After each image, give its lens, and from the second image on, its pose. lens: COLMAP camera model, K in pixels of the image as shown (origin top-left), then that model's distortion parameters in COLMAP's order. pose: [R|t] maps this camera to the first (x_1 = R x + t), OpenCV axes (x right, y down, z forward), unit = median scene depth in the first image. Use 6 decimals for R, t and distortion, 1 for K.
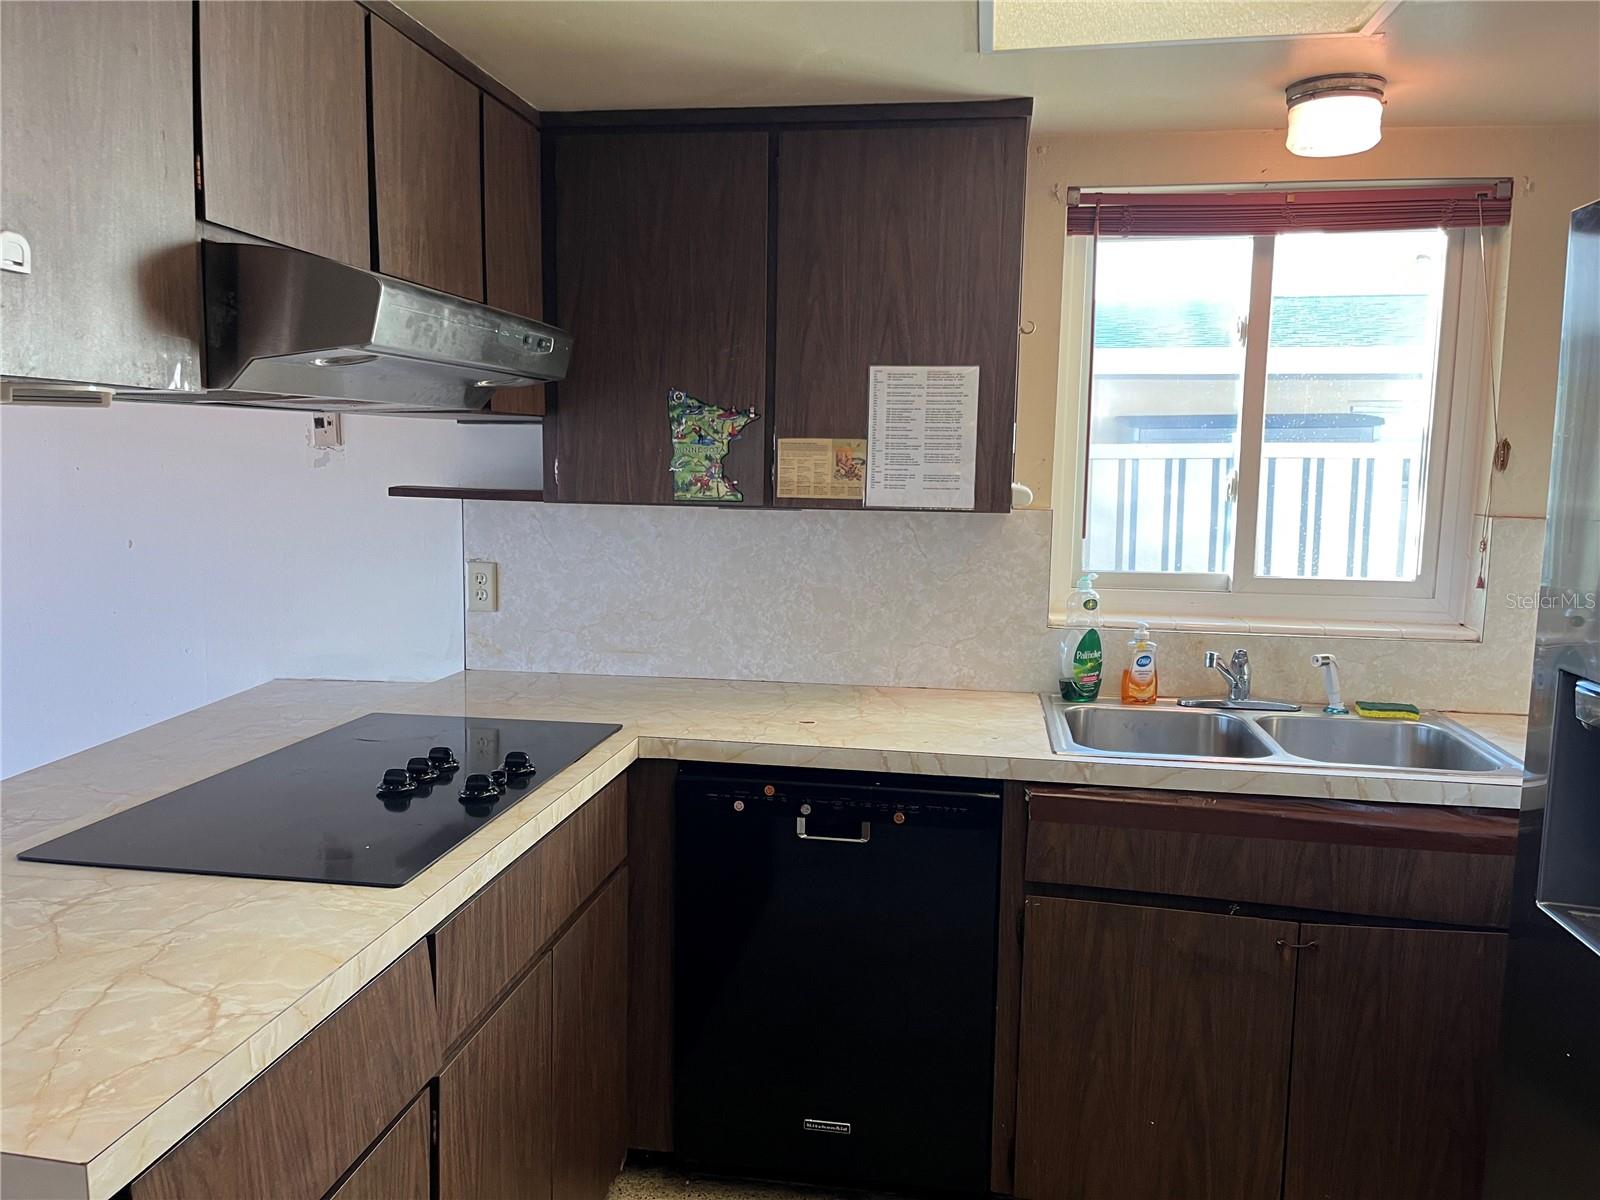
lens RADIAL K [[1193.8, 0, 822.0], [0, 1193.8, 623.2], [0, 0, 1]] dist [0.035495, -0.001923]
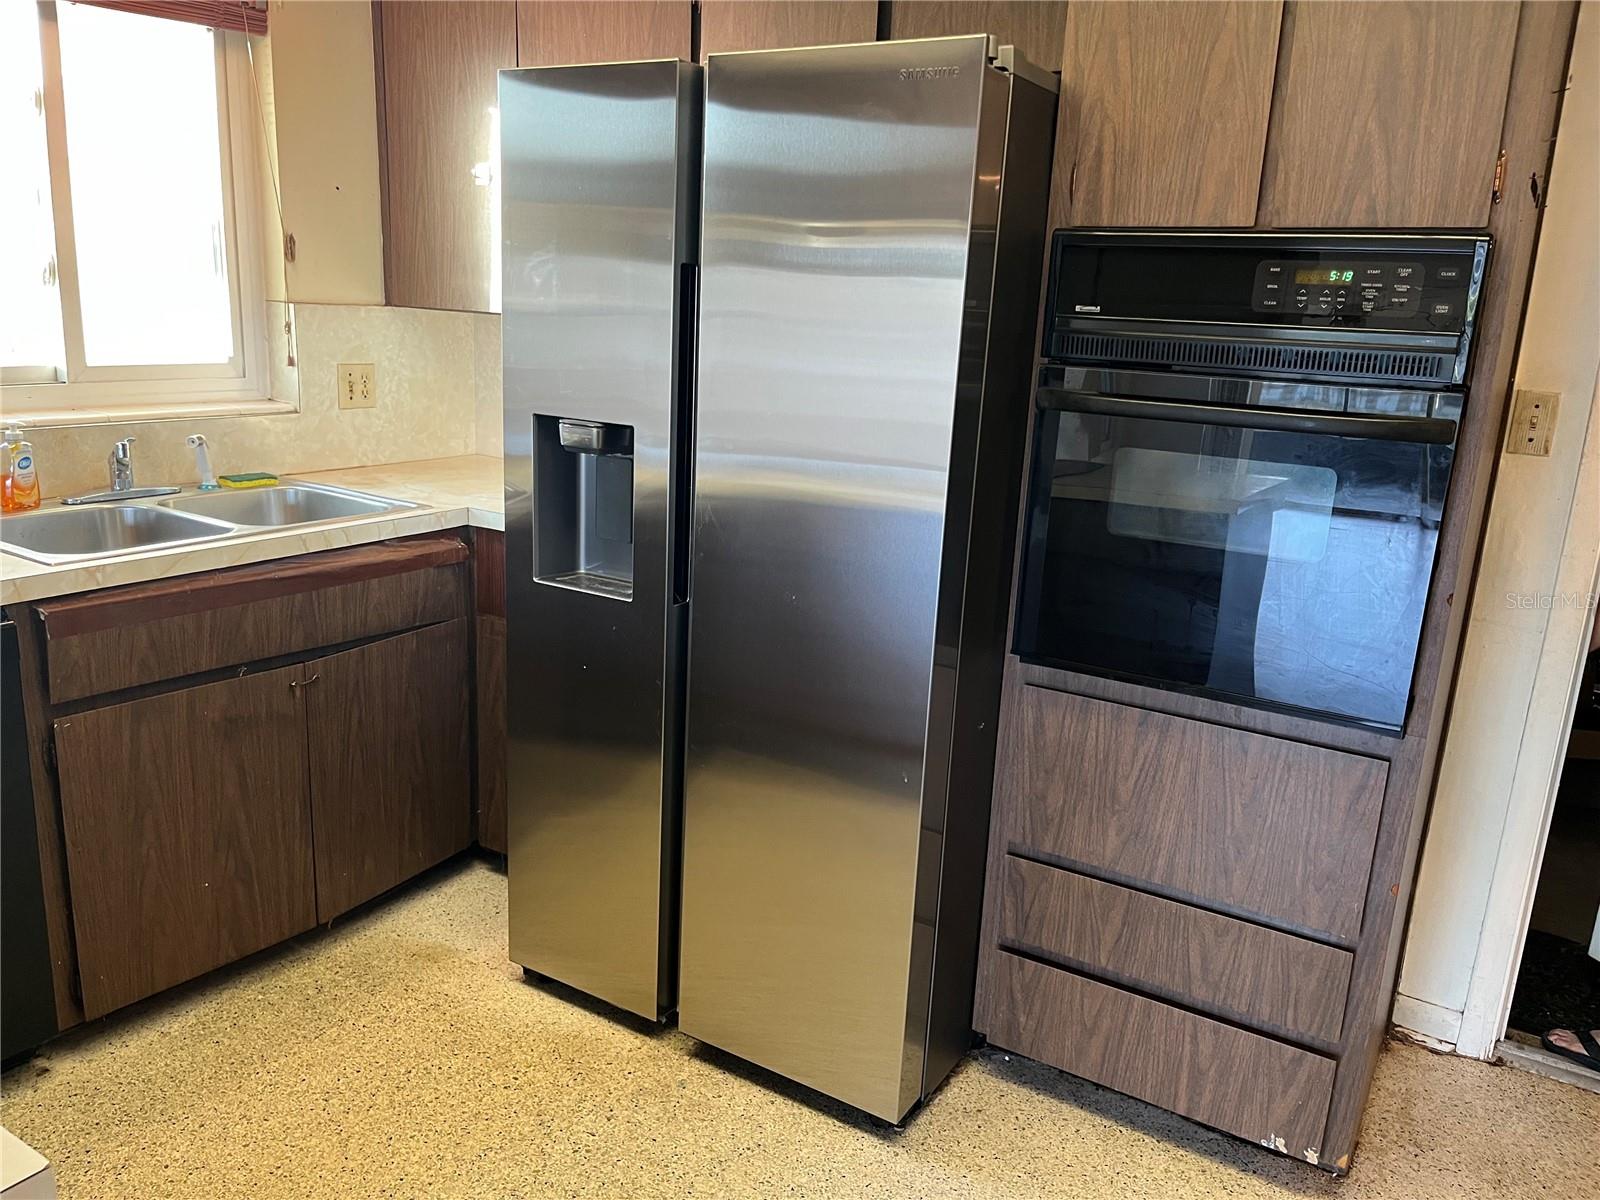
lens RADIAL K [[1193.8, 0, 806.2], [0, 1193.8, 598.3], [0, 0, 1]] dist [0.035495, -0.001923]
pose [[0.421183, -0.225748, 0.878432, -0.394480], [0.084876, 0.974089, 0.209635, -0.014208], [-0.902995, -0.013737, 0.429431, 0.060482]]
